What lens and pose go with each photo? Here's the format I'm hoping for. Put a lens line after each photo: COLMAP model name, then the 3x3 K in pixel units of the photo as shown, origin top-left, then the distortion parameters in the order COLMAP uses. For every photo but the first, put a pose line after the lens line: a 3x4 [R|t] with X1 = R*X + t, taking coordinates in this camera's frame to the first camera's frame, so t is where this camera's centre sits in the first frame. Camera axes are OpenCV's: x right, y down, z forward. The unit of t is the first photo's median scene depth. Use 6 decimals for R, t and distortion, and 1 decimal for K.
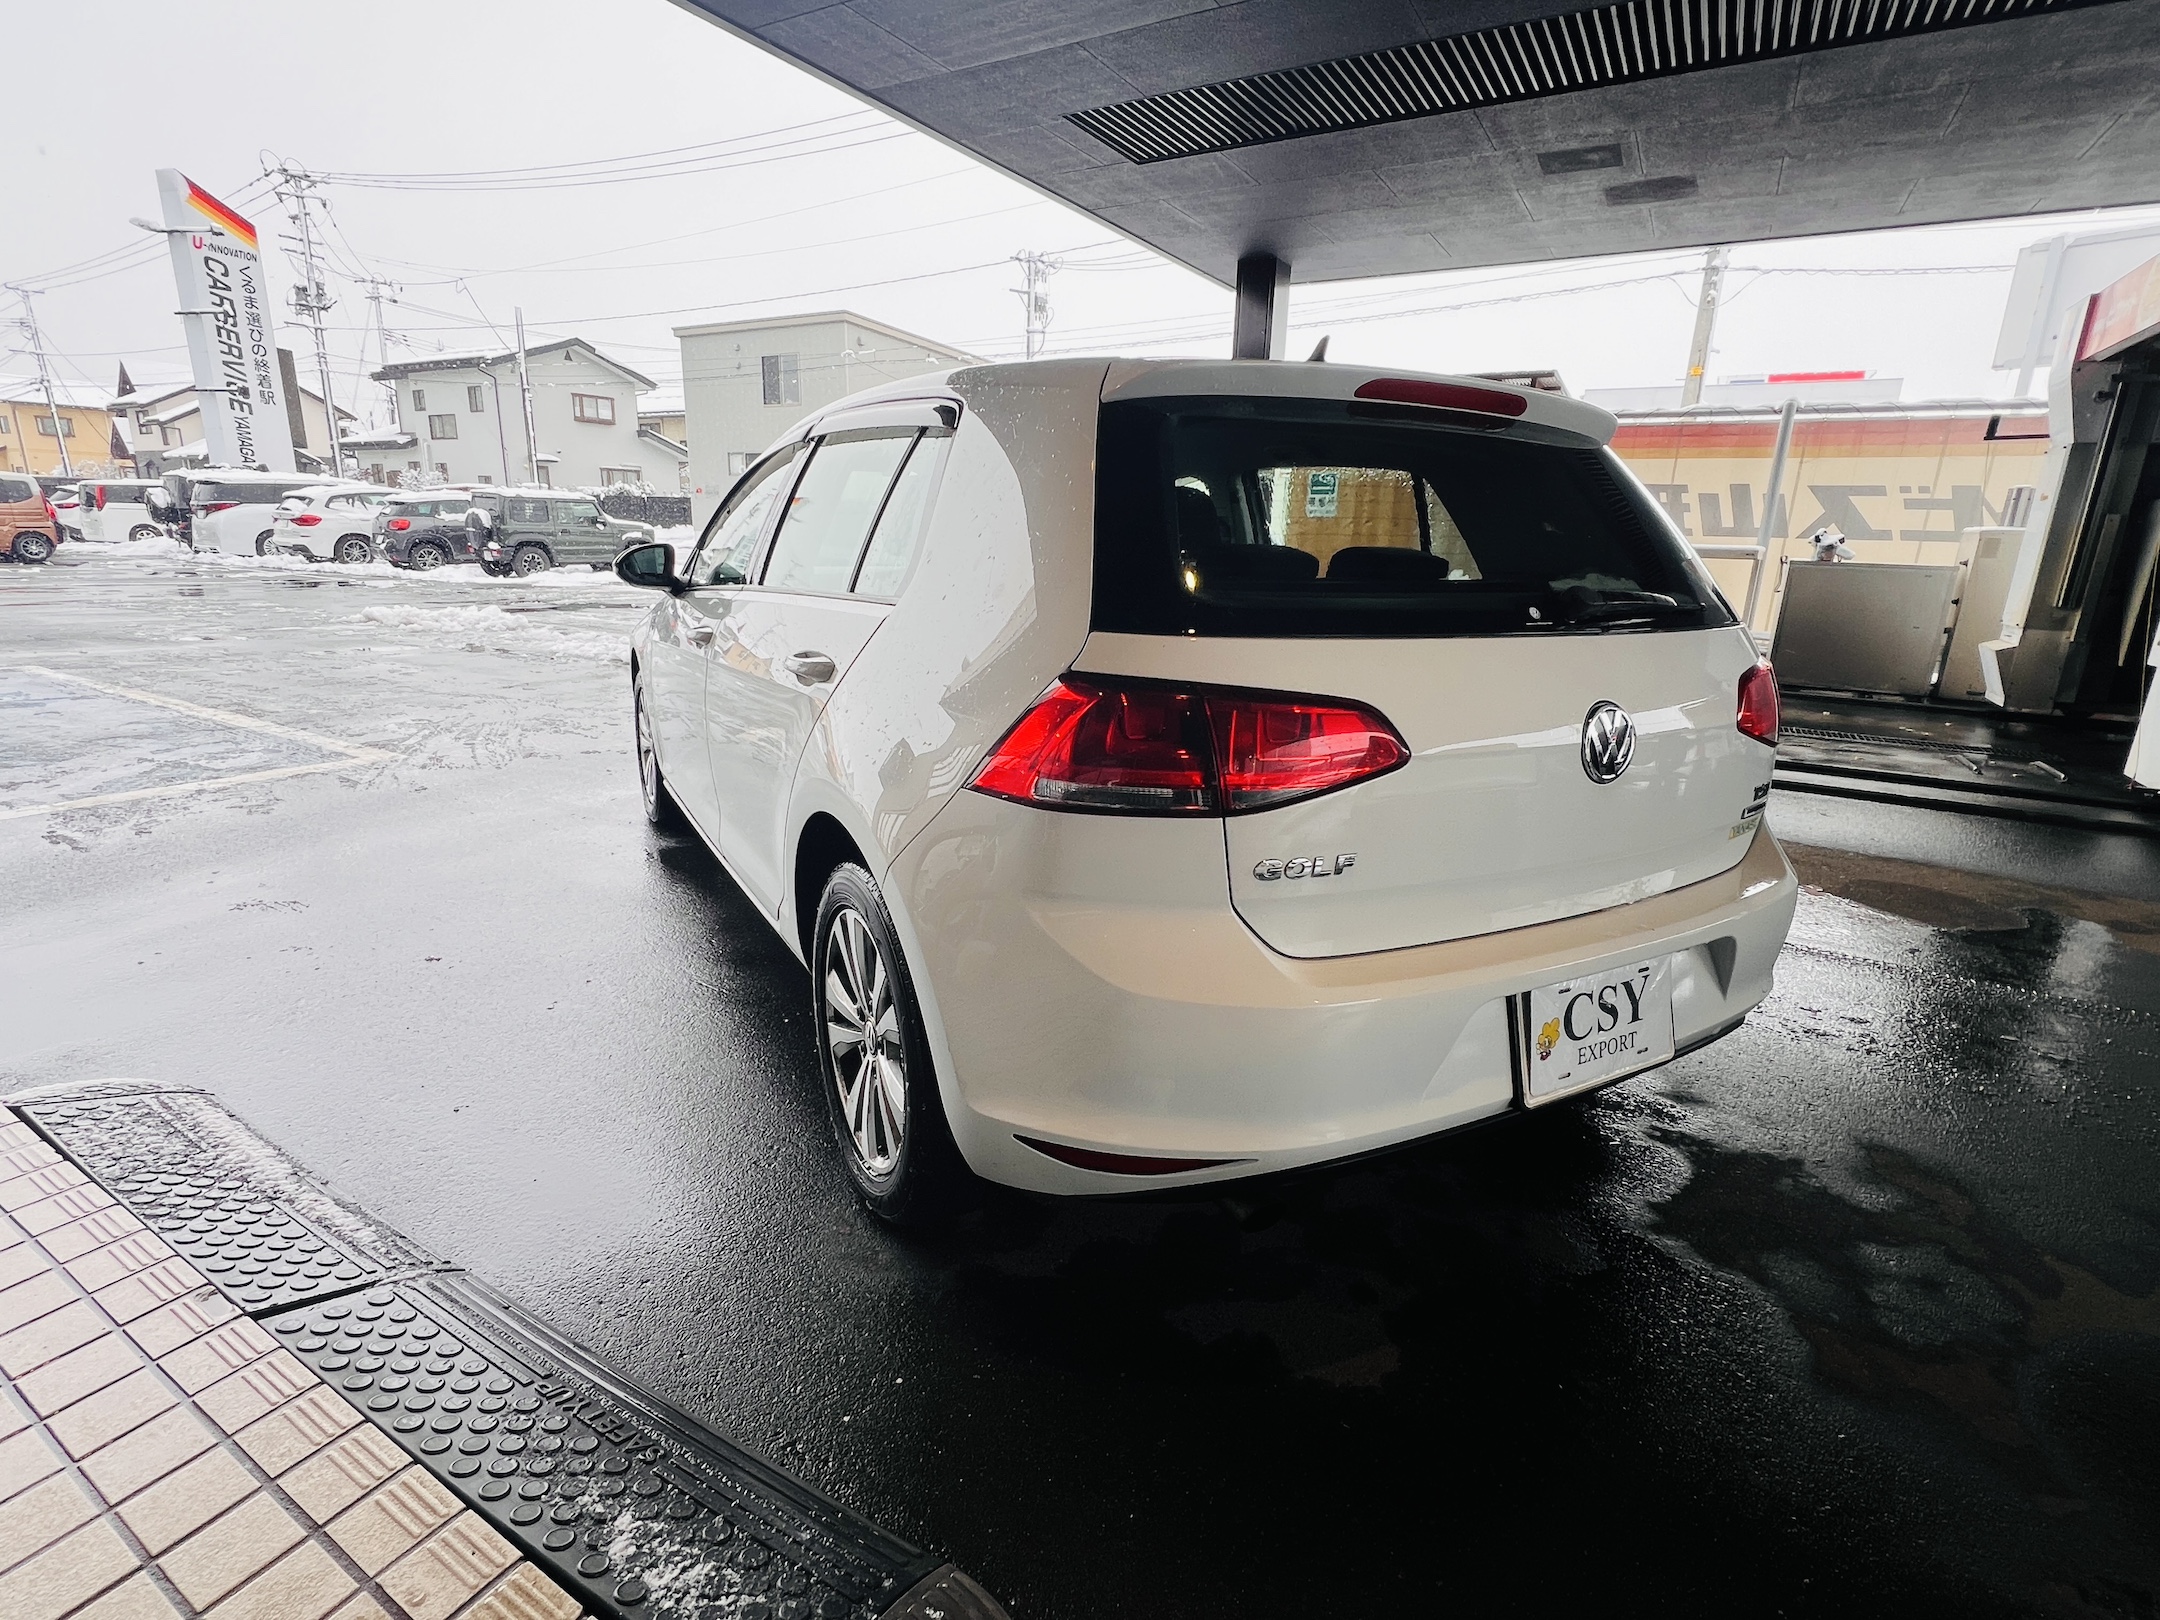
lens RADIAL K [[1029.1, 0, 1072.2], [0, 1029.1, 813.0], [0, 0, 1]] dist [-0.003165, 0.000649]
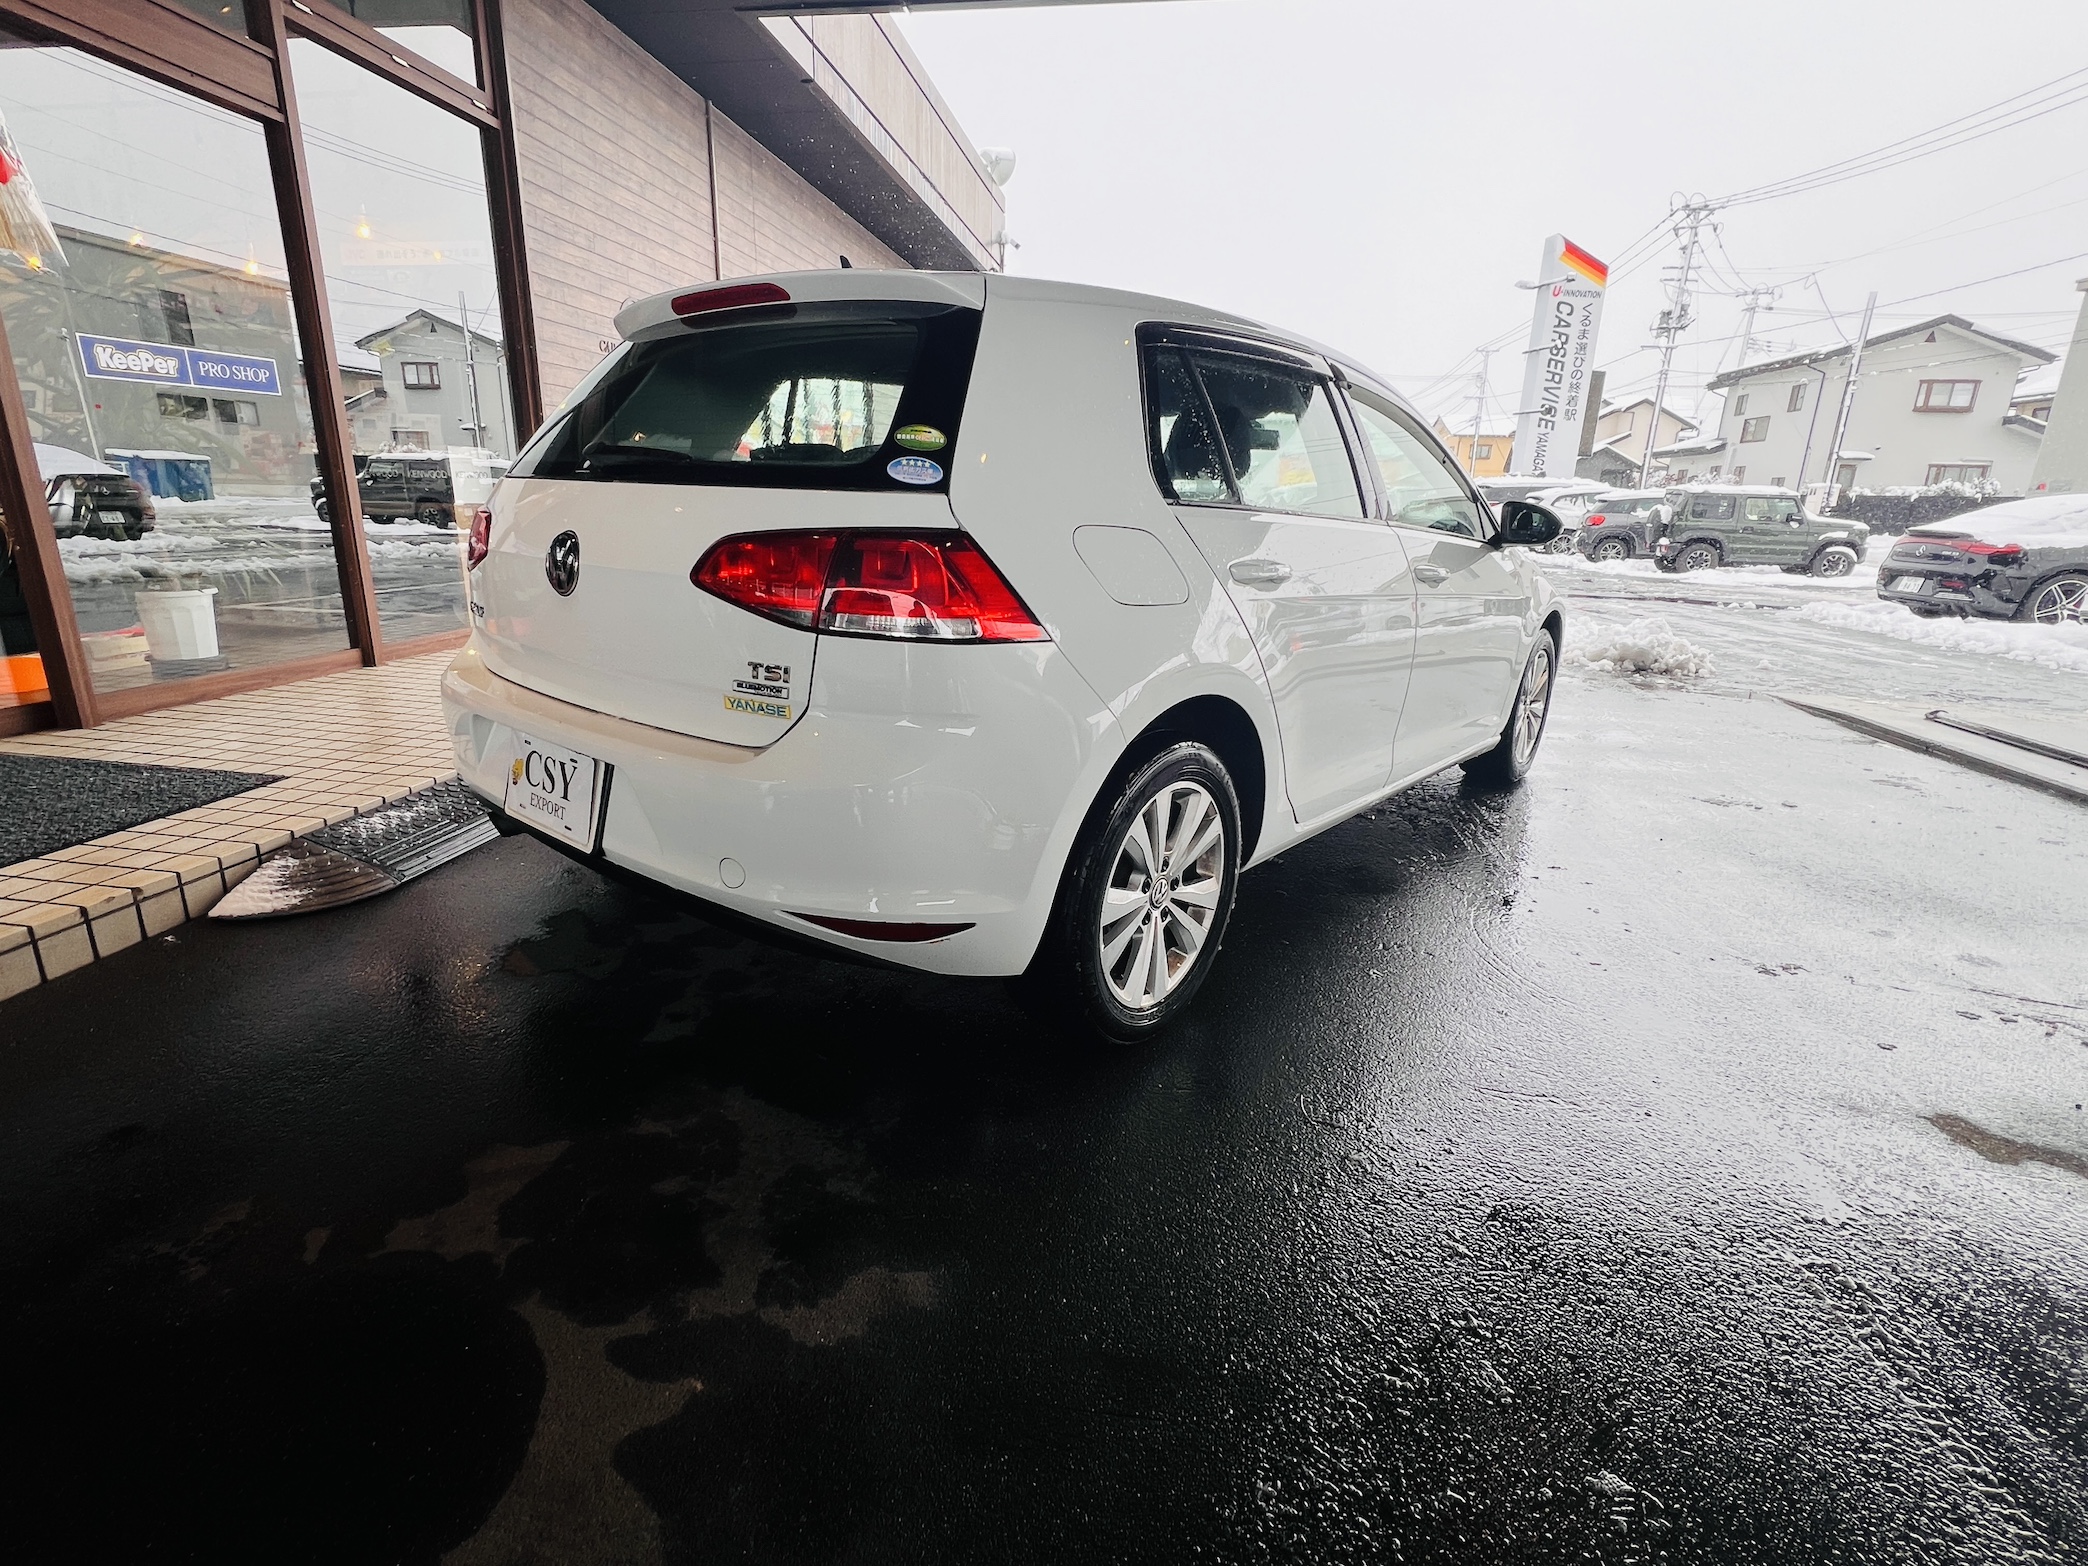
lens RADIAL K [[994.8, 0, 1036.4], [0, 994.8, 785.9], [0, 0, 1]] dist [-0.003165, 0.000649]
pose [[0.381066, 0.243551, -0.891892, 0.127365], [-0.264566, 0.953064, 0.147218, -0.009476], [0.885886, 0.179865, 0.427616, 0.069469]]
